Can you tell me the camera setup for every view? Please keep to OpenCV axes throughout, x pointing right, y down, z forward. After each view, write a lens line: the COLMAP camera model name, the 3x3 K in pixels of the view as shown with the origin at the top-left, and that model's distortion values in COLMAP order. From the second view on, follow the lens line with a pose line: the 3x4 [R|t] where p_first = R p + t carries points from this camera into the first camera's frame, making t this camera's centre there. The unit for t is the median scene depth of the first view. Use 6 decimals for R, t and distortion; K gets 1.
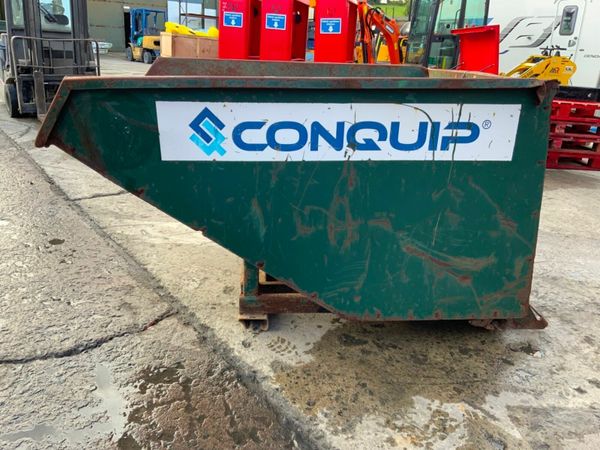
lens RADIAL K [[494.6, 0, 300.0], [0, 494.6, 225.0], [0, 0, 1]] dist [0.112389, -0.218741]
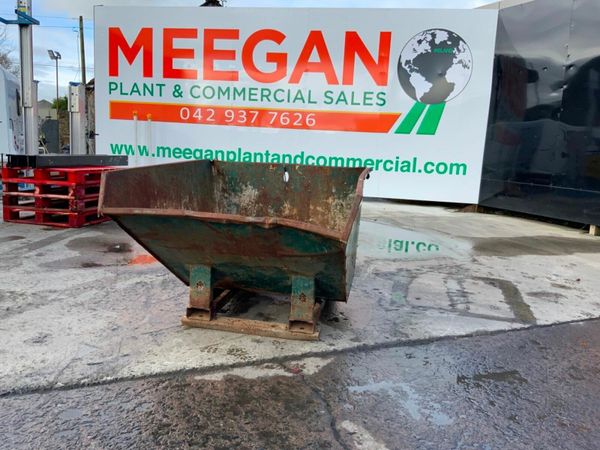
lens RADIAL K [[494.6, 0, 300.0], [0, 494.6, 225.0], [0, 0, 1]] dist [0.112389, -0.218741]
pose [[0.250188, -0.198670, 0.947595, -1.804115], [0.294843, 0.947869, 0.120881, -0.387787], [-0.922211, 0.249149, 0.295722, 0.642747]]
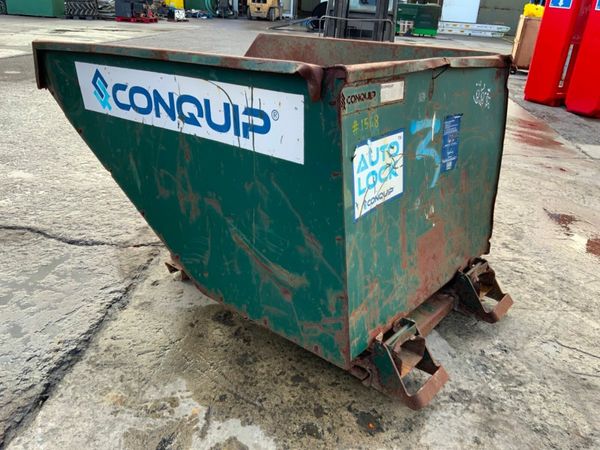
lens RADIAL K [[494.6, 0, 300.0], [0, 494.6, 225.0], [0, 0, 1]] dist [0.112389, -0.218741]
pose [[0.719403, 0.268822, -0.640463, 0.992600], [-0.250821, 0.960395, 0.121372, -0.133998], [0.647725, 0.073327, 0.758337, 0.398522]]
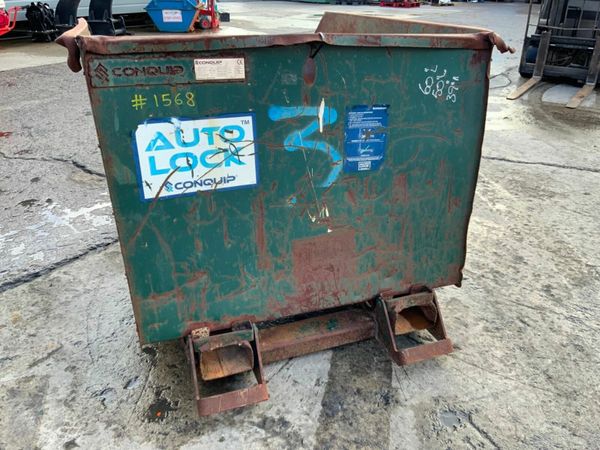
lens RADIAL K [[494.6, 0, 300.0], [0, 494.6, 225.0], [0, 0, 1]] dist [0.112389, -0.218741]
pose [[0.270936, 0.383979, -0.882697, 1.334705], [-0.326760, 0.899232, 0.290875, -0.353875], [0.905440, 0.209622, 0.369104, 1.058264]]
